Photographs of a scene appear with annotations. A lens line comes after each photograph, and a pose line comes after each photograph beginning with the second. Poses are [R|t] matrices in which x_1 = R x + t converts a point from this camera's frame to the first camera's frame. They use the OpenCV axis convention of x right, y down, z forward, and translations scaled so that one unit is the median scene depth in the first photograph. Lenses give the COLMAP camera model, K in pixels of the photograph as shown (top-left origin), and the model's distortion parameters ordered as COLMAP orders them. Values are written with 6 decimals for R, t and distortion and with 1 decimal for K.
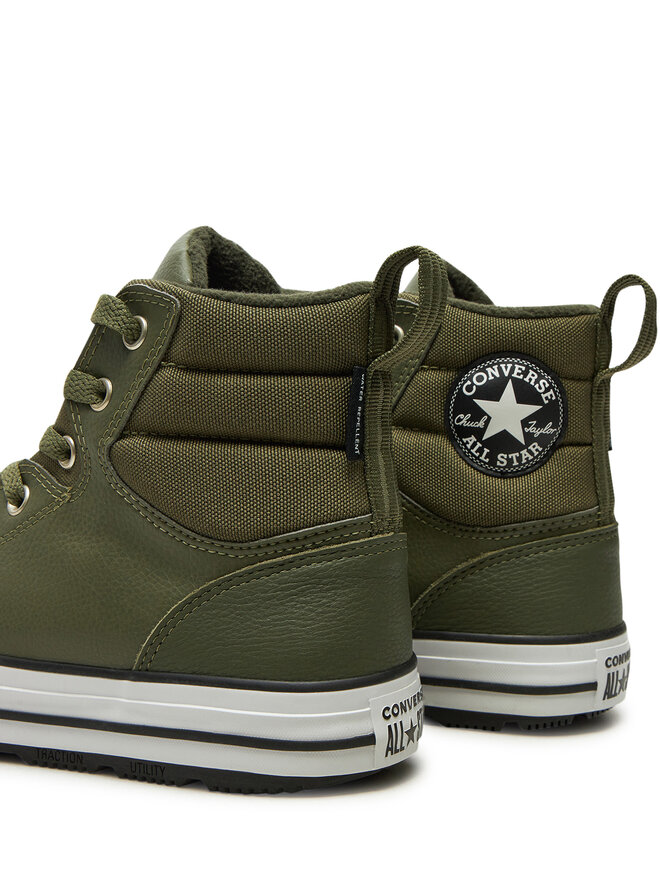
lens RADIAL K [[1767.8, 0, 330.0], [0, 1767.8, 440.0], [0, 0, 1]] dist [-0.017047, -0.023084]
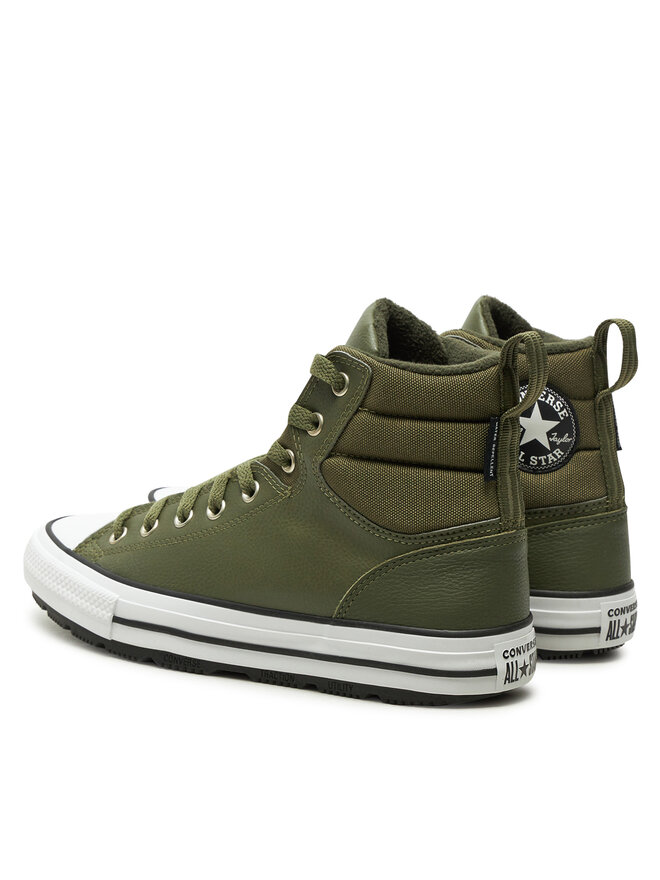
lens RADIAL K [[1668.1, 0, 330.0], [0, 1668.1, 440.0], [0, 0, 1]] dist [-0.033022, -0.027001]
pose [[0.994419, 0.030583, -0.100968, 0.020499], [-0.028278, 0.999307, 0.024186, -0.050328], [0.101638, -0.021196, 0.994596, -0.370744]]
